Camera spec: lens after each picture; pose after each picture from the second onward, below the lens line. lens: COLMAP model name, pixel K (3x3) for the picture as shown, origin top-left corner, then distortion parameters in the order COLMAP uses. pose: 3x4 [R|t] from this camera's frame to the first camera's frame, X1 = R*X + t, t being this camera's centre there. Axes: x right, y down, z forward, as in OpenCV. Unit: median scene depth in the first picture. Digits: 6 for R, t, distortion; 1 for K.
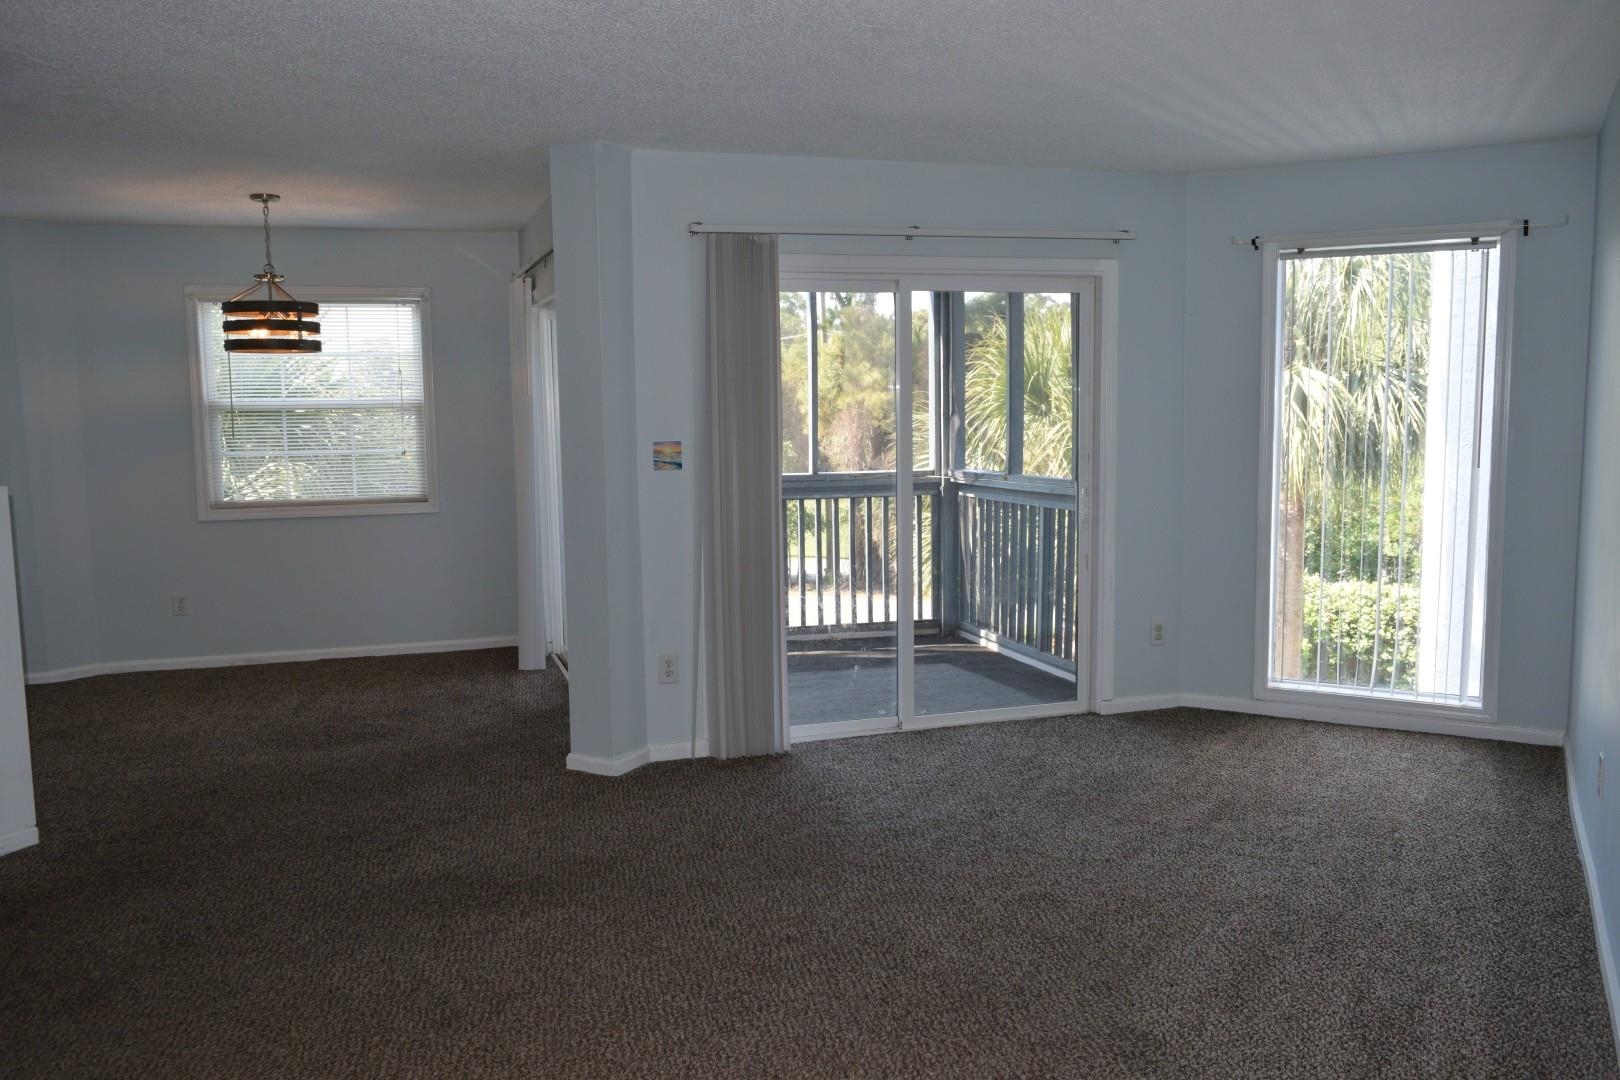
lens RADIAL K [[1252.9, 0, 805.4], [0, 1252.9, 540.7], [0, 0, 1]] dist [-0.024390, 0.013844]
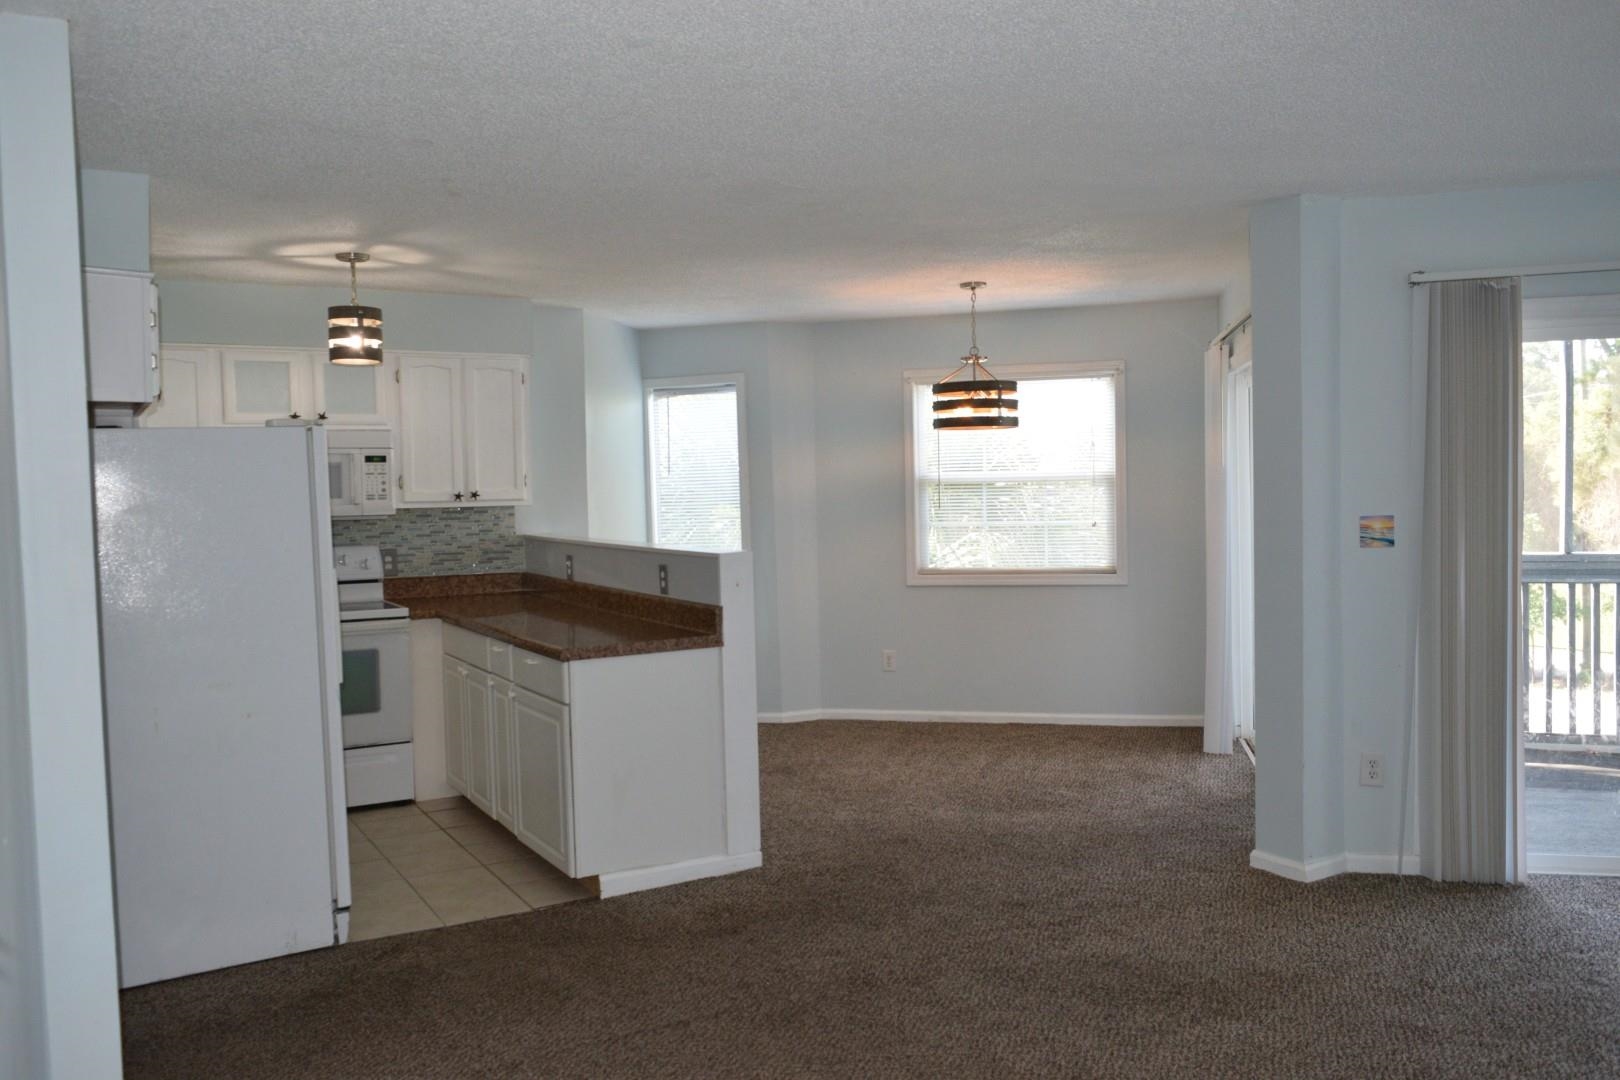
lens RADIAL K [[1256.5, 0, 805.9], [0, 1256.5, 542.2], [0, 0, 1]] dist [-0.021011, 0.015613]
pose [[0.857320, 0.016167, -0.514530, 0.000788], [-0.044452, 0.998098, -0.042707, -0.003019], [0.512861, 0.059485, 0.856408, 0.017707]]
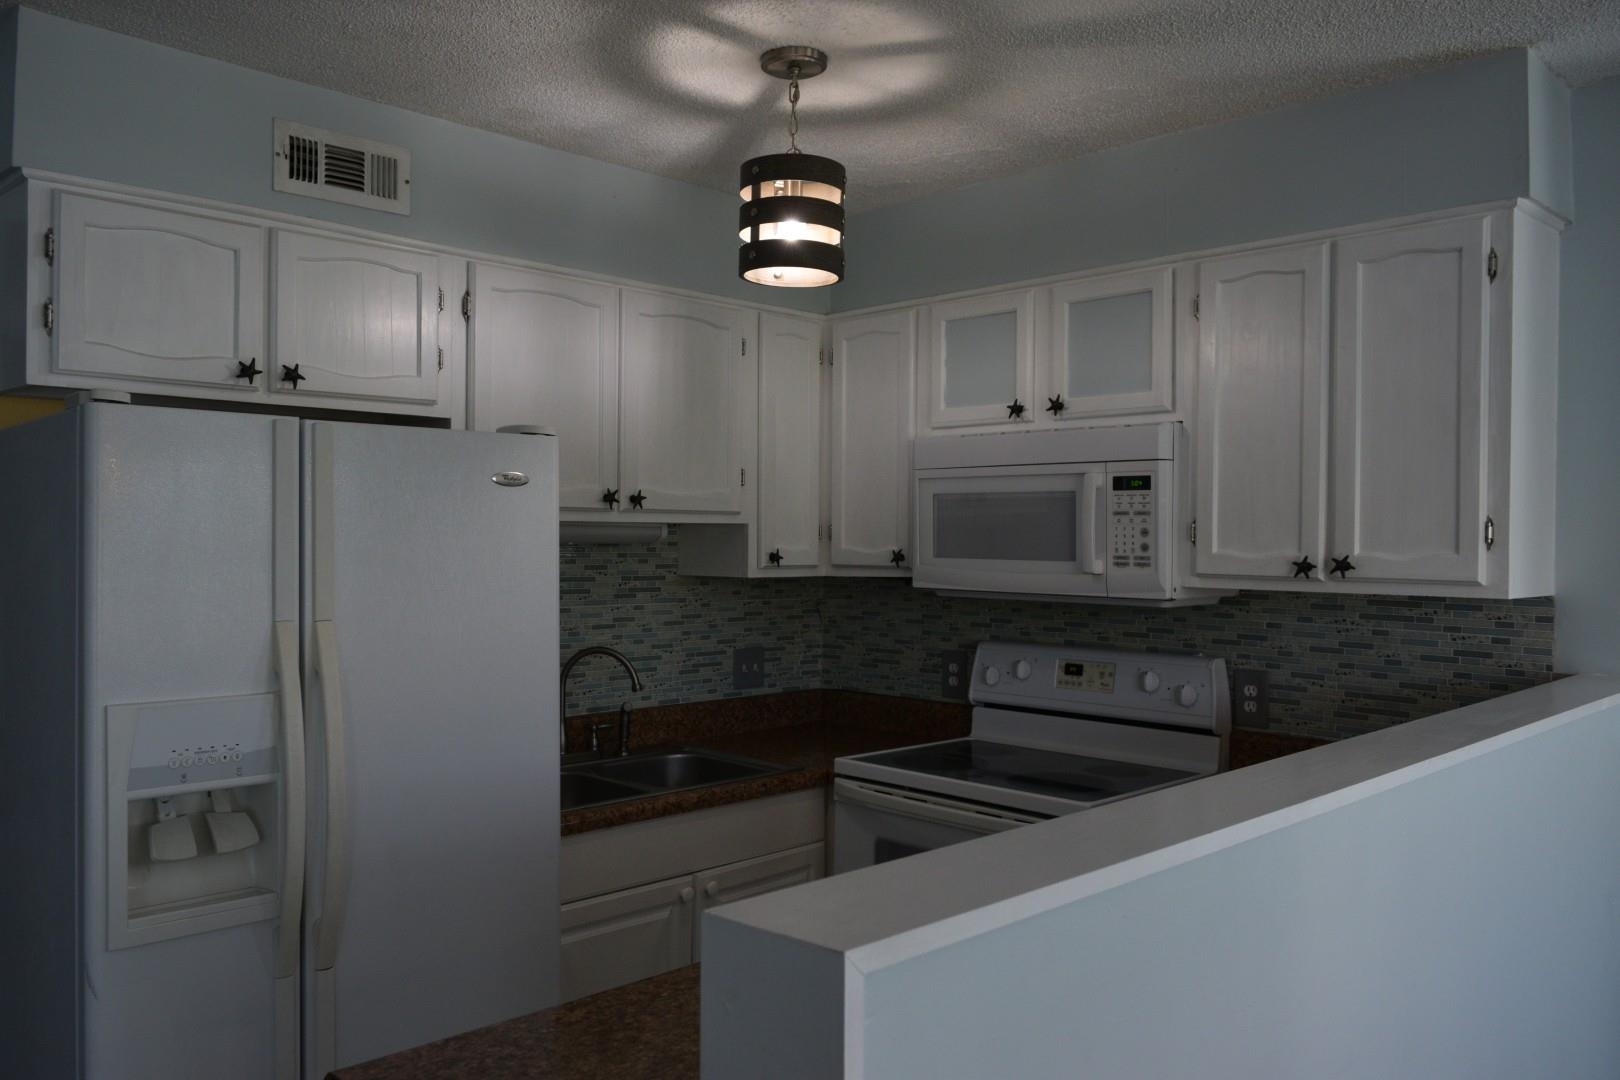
lens RADIAL K [[1256.5, 0, 805.9], [0, 1256.5, 542.2], [0, 0, 1]] dist [-0.021011, 0.015613]
pose [[-0.280225, 0.006314, -0.959914, -0.322585], [-0.112479, 0.992874, 0.039366, -0.082770], [0.953322, 0.119001, -0.277518, 0.746977]]
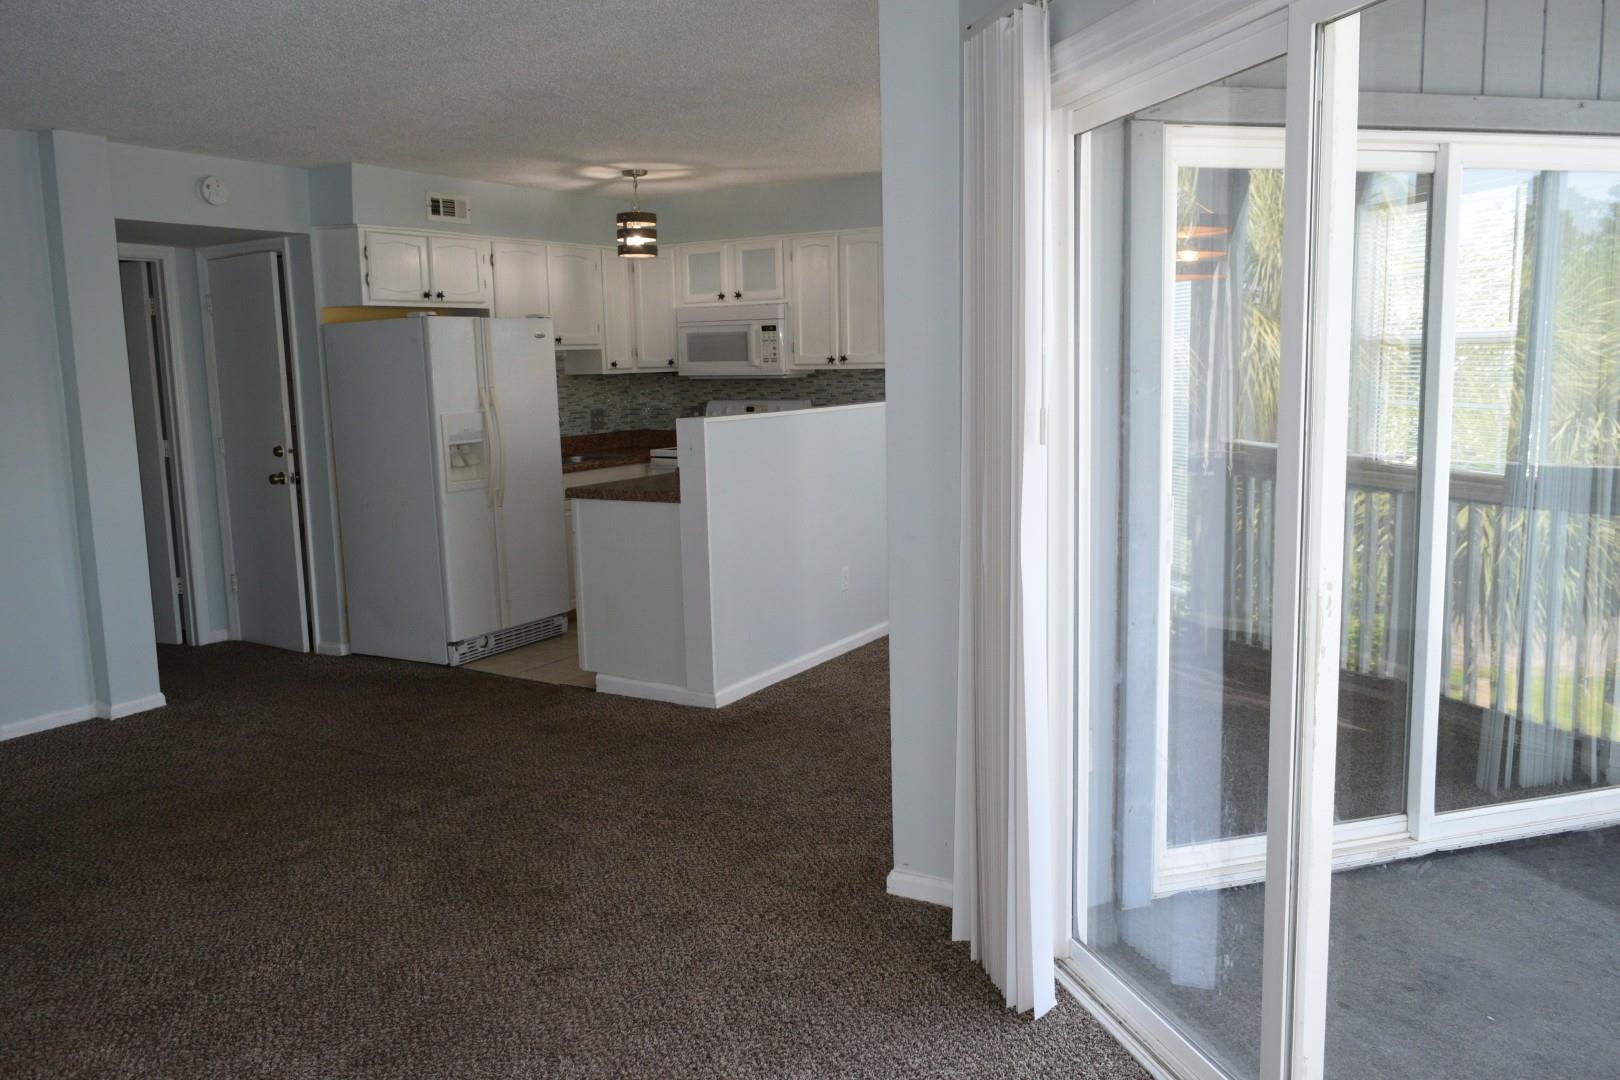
lens RADIAL K [[1256.5, 0, 805.9], [0, 1256.5, 542.2], [0, 0, 1]] dist [-0.021011, 0.015613]
pose [[-0.045687, 0.154969, -0.986862, 0.435528], [-0.088804, 0.983353, 0.158530, -0.093380], [0.995001, 0.094880, -0.031165, 0.826104]]
